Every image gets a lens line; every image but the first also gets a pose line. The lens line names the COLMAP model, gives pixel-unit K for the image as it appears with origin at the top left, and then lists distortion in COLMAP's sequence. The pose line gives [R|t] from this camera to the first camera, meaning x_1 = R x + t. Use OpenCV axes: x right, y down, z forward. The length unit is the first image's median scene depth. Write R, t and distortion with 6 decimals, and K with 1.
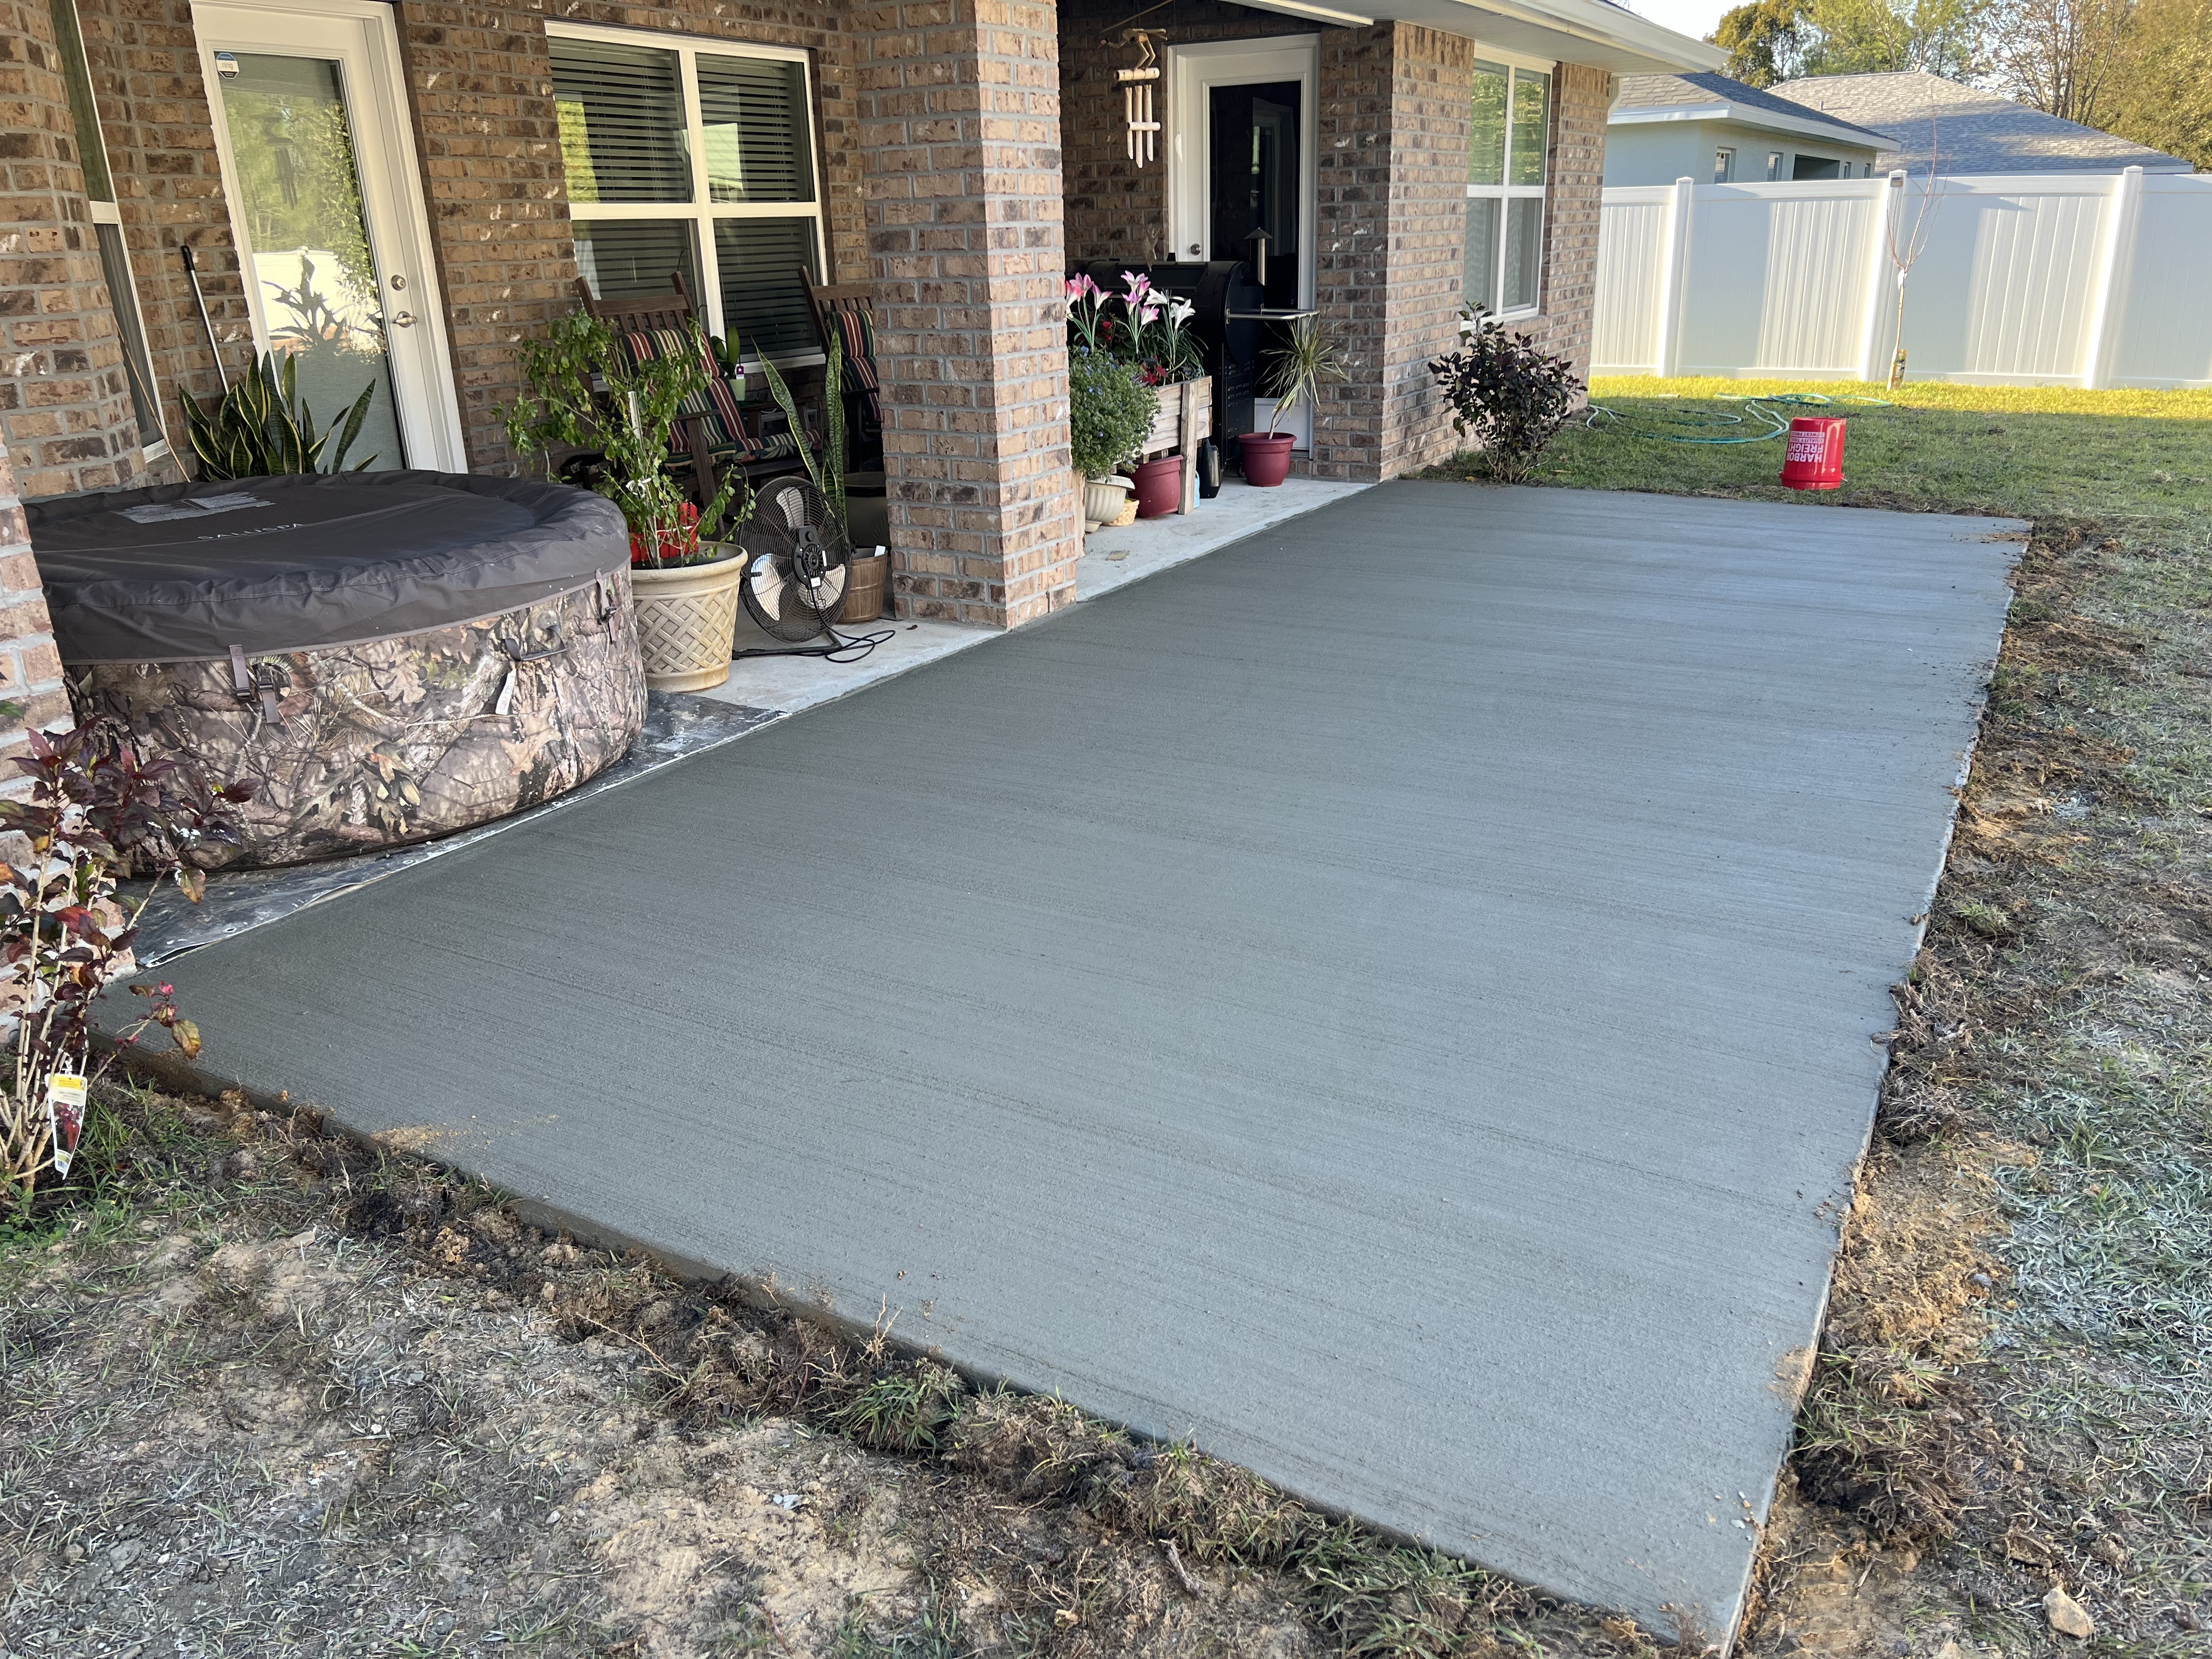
lens RADIAL K [[1684.3, 0, 1056.2], [0, 1684.3, 825.0], [0, 0, 1]] dist [0.033246, -0.033246]
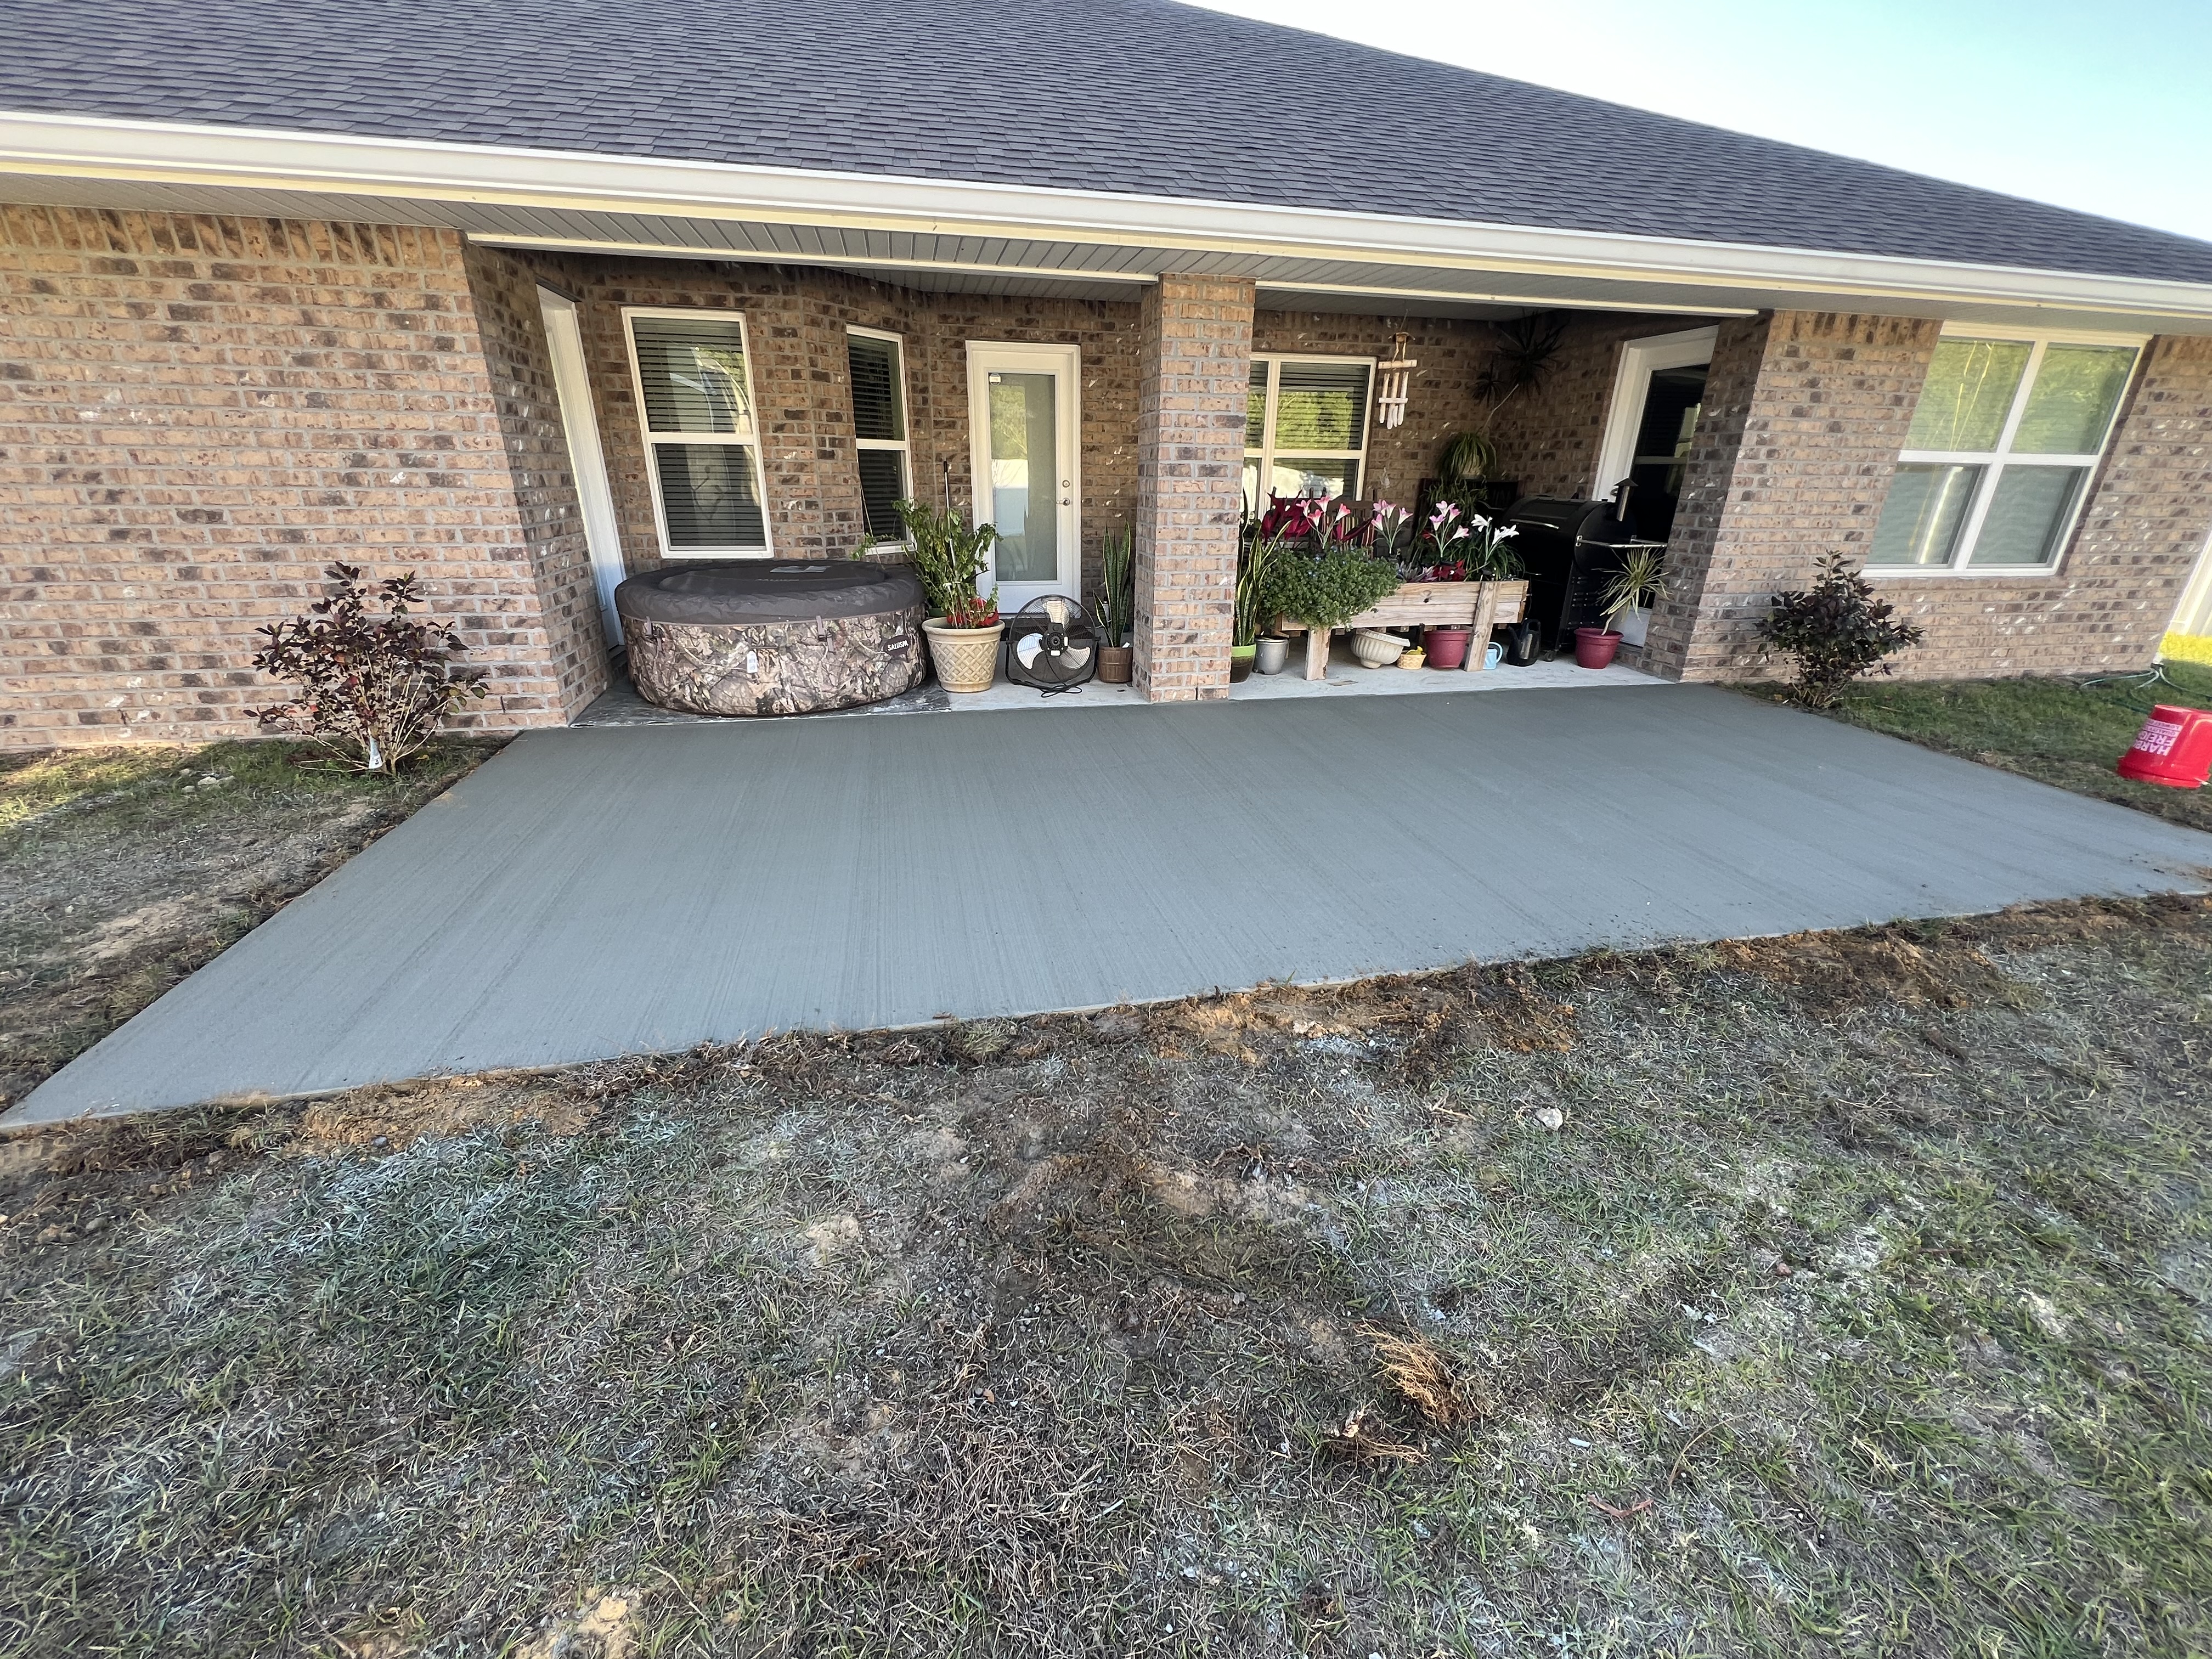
lens RADIAL K [[873.8, 0, 1106.0], [0, 873.8, 829.5], [0, 0, 1]] dist [-0.000915, -0.000428]
pose [[0.667285, 0.316590, -0.674167, 0.590056], [-0.278303, 0.945583, 0.168585, -0.134940], [0.690853, 0.075129, 0.719081, 0.352180]]
